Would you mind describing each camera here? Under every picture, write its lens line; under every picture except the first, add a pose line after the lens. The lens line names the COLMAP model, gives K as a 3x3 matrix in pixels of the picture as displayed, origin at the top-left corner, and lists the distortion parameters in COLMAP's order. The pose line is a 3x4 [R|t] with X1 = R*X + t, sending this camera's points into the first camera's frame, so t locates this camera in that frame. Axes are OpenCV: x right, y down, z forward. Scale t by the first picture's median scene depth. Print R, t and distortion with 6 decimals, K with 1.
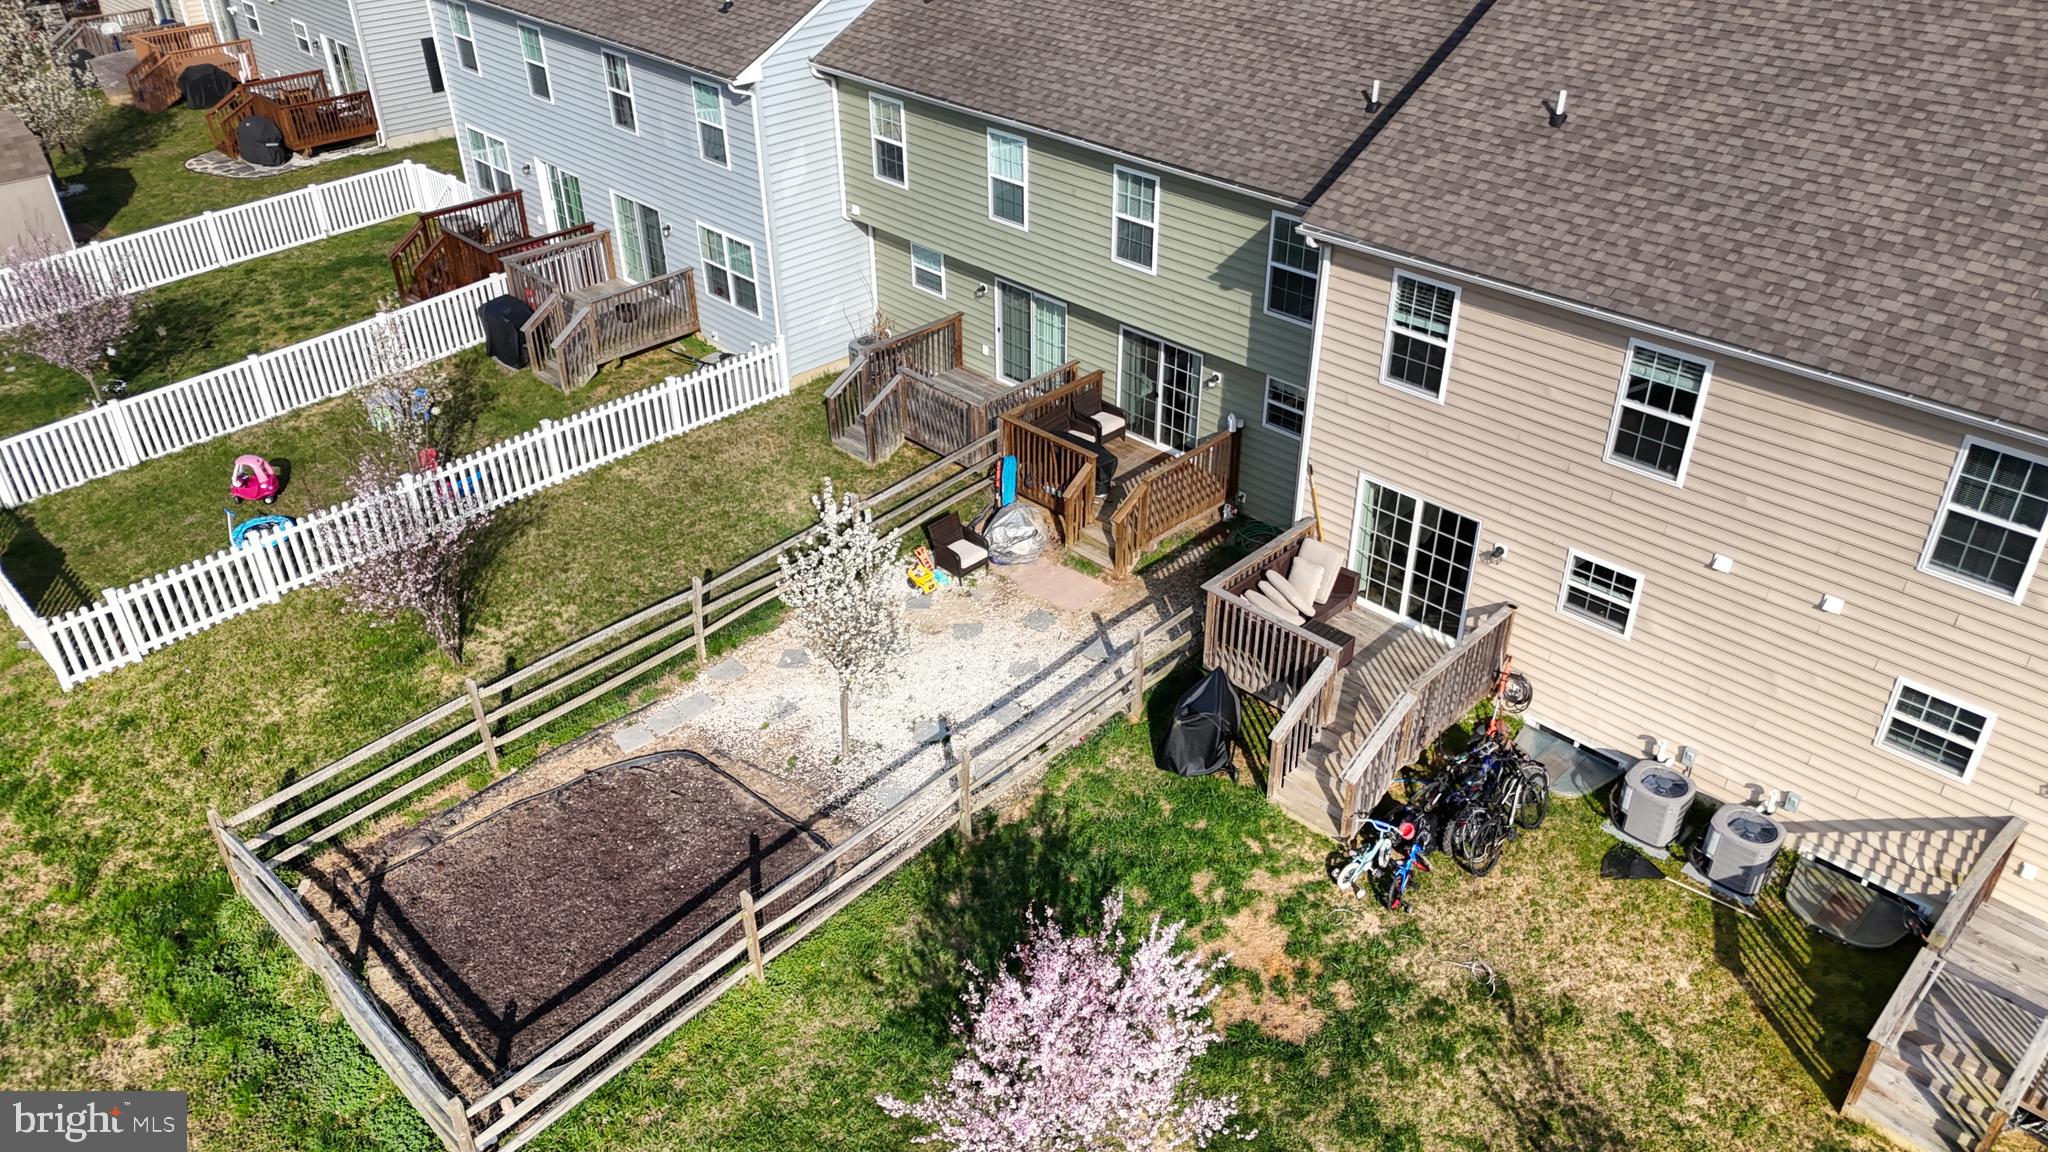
lens RADIAL K [[1452.4, 0, 1043.8], [0, 1452.4, 568.8], [0, 0, 1]] dist [0.012072, 0.001618]
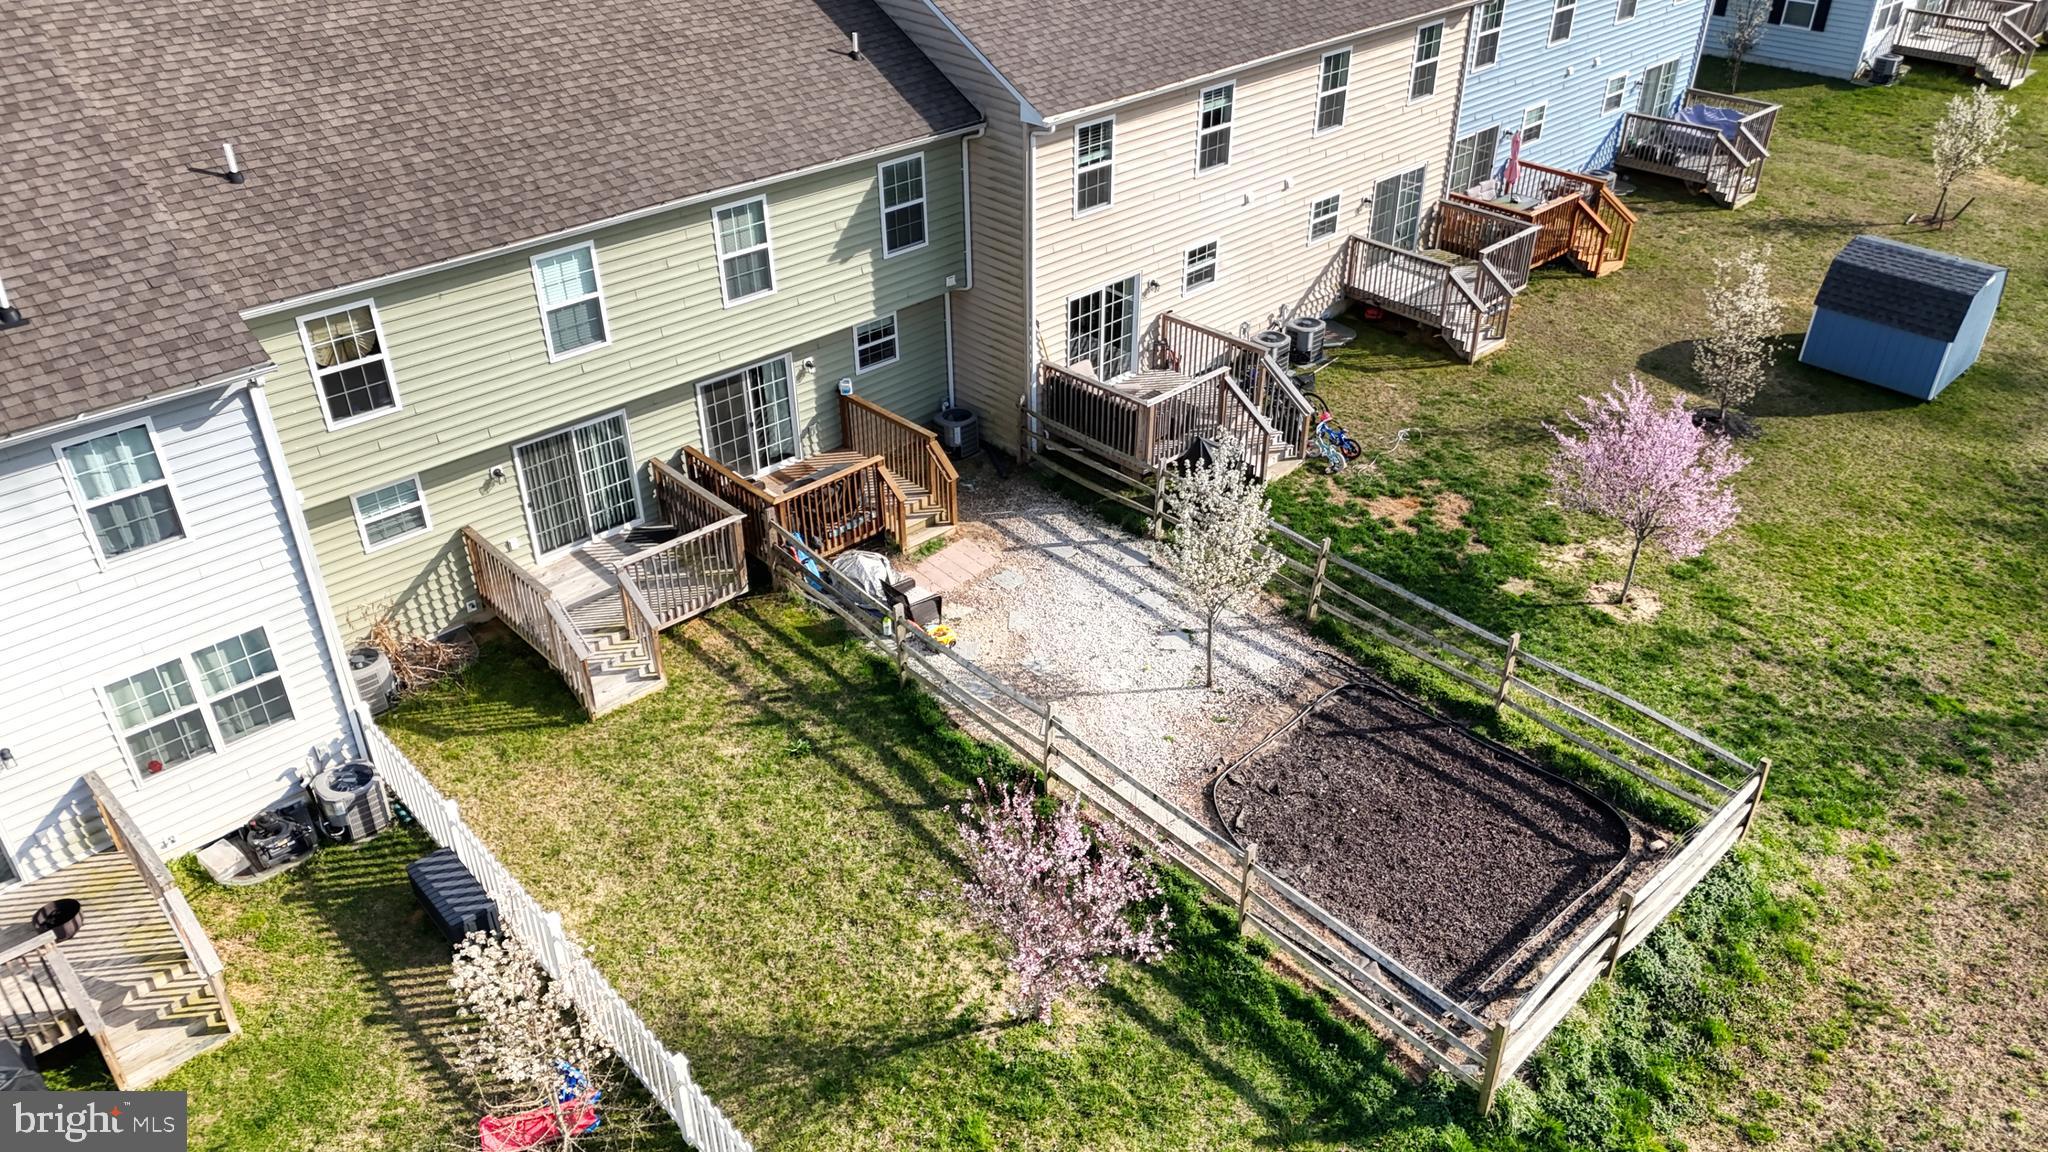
lens RADIAL K [[1486.1, 0, 1013.8], [0, 1486.1, 580.9], [0, 0, 1]] dist [0.064408, -0.089446]
pose [[0.040090, -0.538063, 0.841951, -1.063939], [0.542210, 0.719490, 0.433984, -0.502686], [-0.839286, 0.439116, 0.320587, 0.760266]]
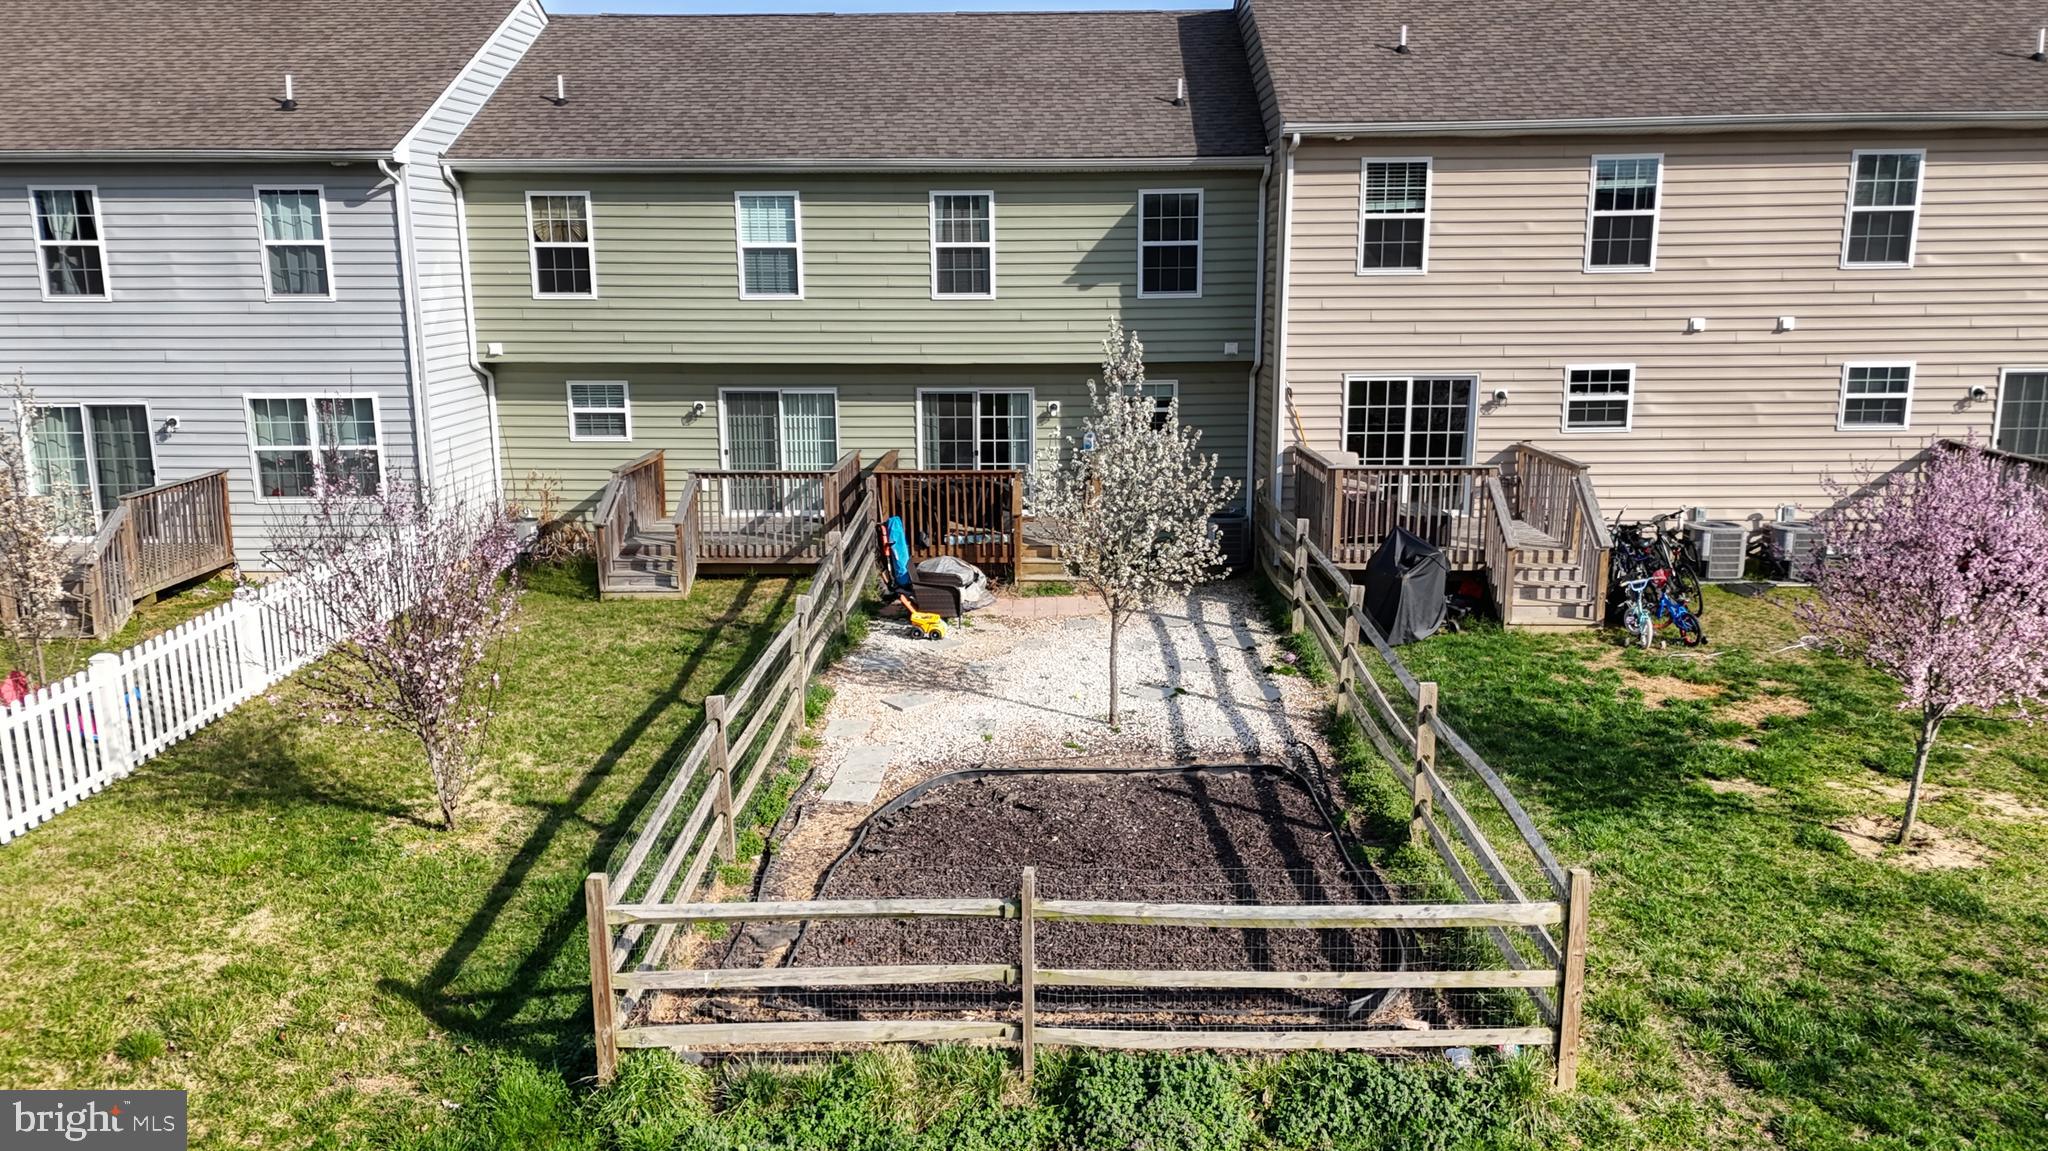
lens RADIAL K [[1486.1, 0, 1013.8], [0, 1486.1, 580.4], [0, 0, 1]] dist [0.064408, -0.089446]
pose [[0.732652, -0.143512, 0.665301, -0.713950], [0.369240, 0.904969, -0.211408, 0.212642], [-0.571737, 0.400544, 0.716017, 0.449420]]
